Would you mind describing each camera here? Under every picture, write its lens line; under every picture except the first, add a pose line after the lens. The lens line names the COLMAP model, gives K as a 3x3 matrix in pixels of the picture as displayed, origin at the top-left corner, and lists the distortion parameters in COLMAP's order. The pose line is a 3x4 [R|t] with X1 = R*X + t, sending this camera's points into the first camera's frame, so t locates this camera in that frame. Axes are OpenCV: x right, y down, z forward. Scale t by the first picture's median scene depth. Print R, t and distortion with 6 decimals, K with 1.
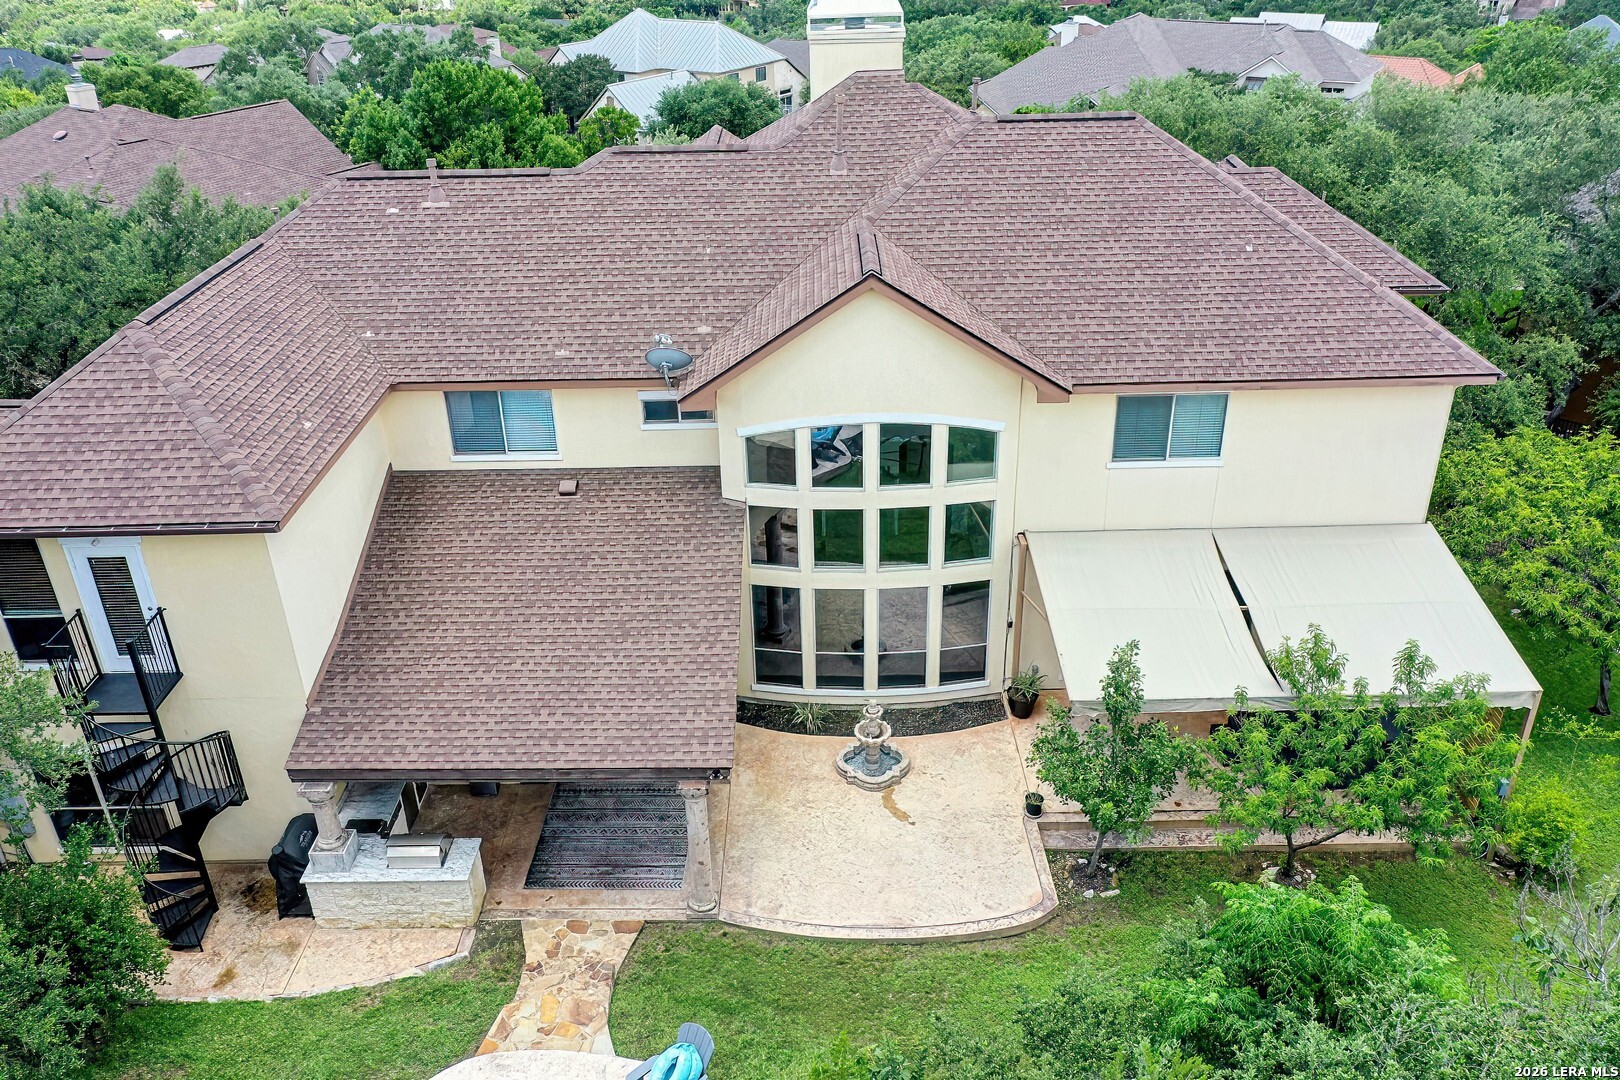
lens RADIAL K [[1276.3, 0, 810.0], [0, 1276.3, 540.0], [0, 0, 1]] dist [0.004475, -0.002573]
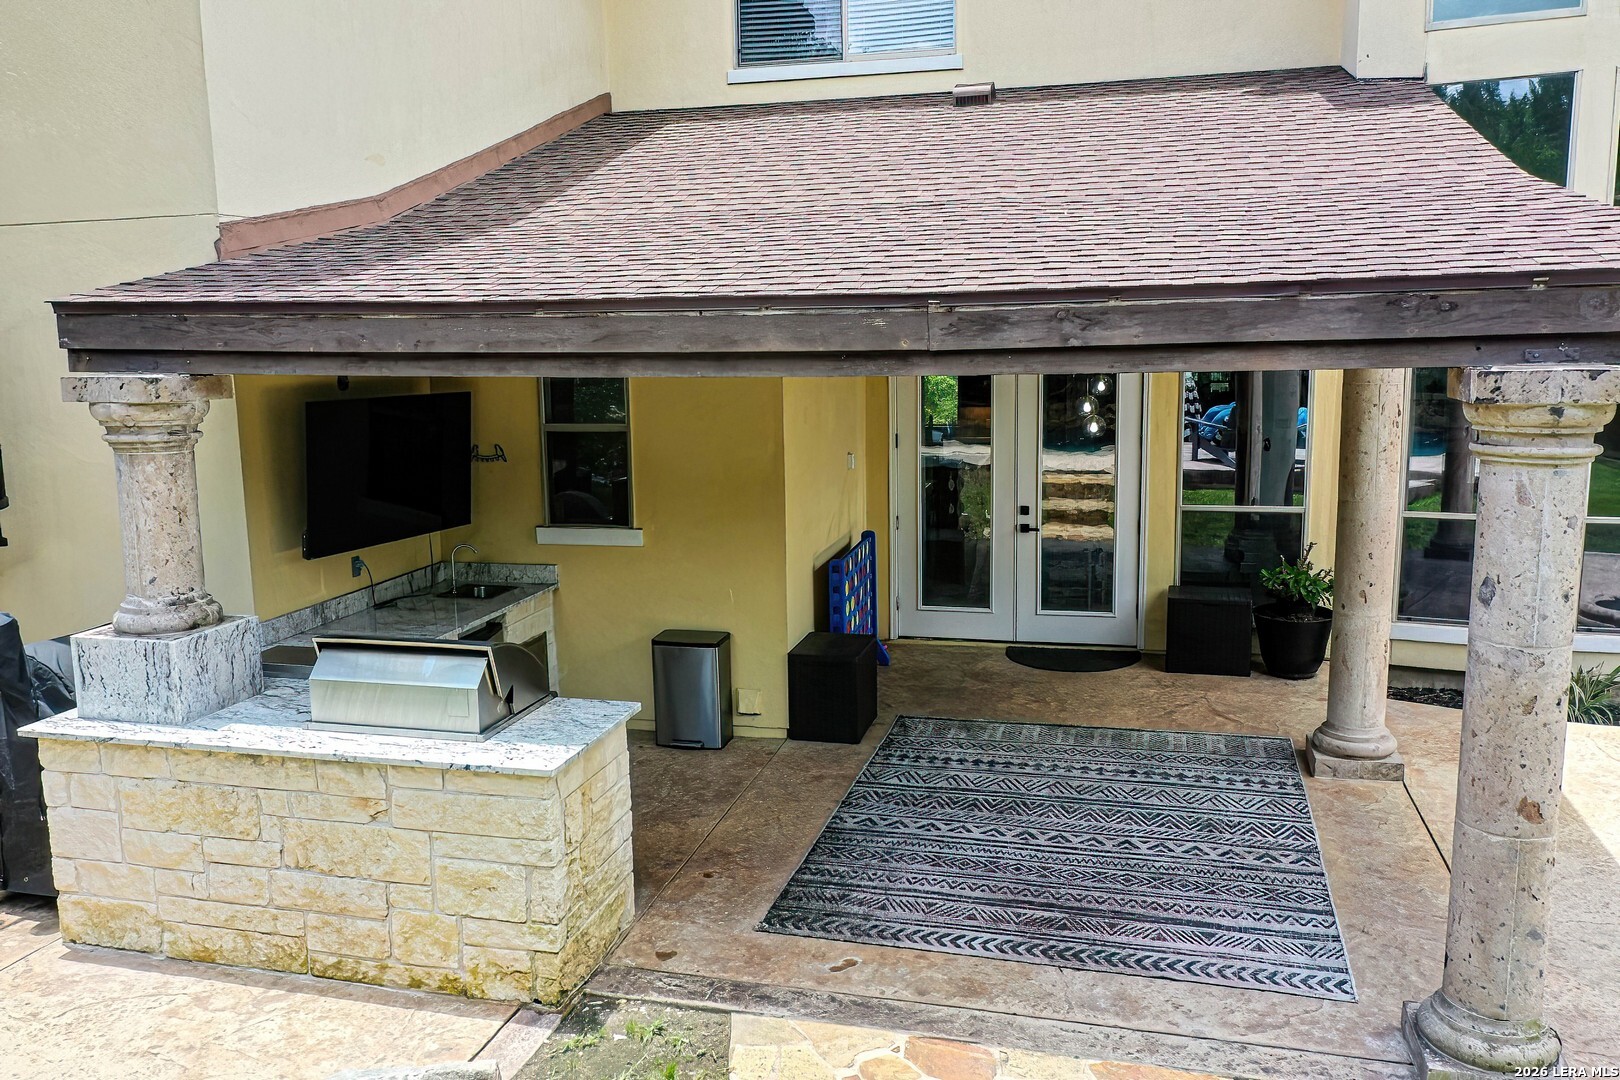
lens RADIAL K [[1292.7, 0, 810.0], [0, 1292.7, 540.0], [0, 0, 1]] dist [-0.000470, 0.001607]
pose [[0.969881, 0.045862, -0.239222, -0.147520], [-0.118874, 0.946335, -0.300530, 0.274935], [0.212601, 0.319916, 0.923285, 0.706341]]
